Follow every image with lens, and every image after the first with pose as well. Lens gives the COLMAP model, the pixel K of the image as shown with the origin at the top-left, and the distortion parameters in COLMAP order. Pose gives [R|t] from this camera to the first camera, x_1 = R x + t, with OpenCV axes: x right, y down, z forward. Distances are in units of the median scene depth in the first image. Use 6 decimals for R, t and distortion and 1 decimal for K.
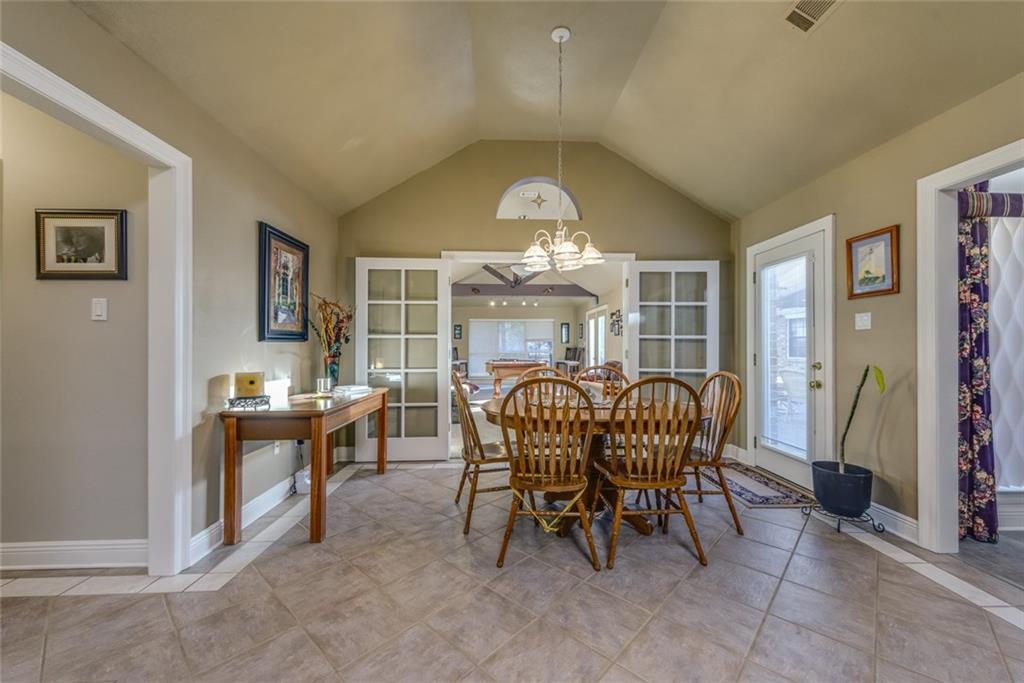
lens RADIAL K [[396.7, 0, 515.4], [0, 396.7, 345.4], [0, 0, 1]] dist [0.011849, -0.002846]
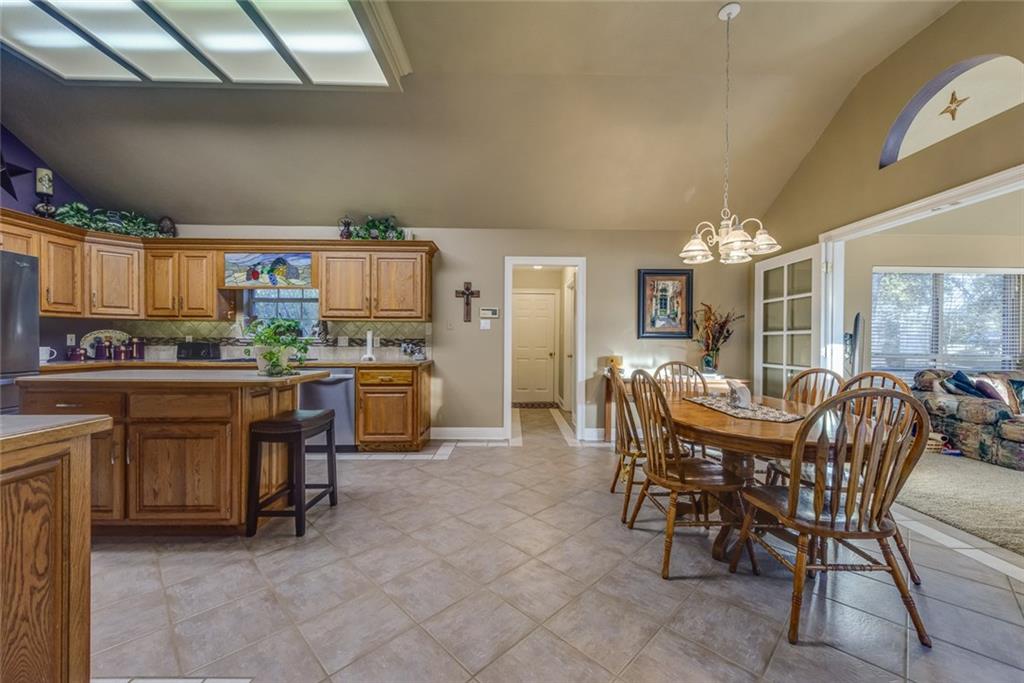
lens RADIAL K [[396.7, 0, 514.6], [0, 396.7, 343.5], [0, 0, 1]] dist [0.011849, -0.002846]
pose [[-0.036068, -0.000487, -0.999349, 0.979912], [-0.005430, 0.999985, -0.000291, 0.011549], [0.999335, 0.005416, -0.036070, 0.477625]]
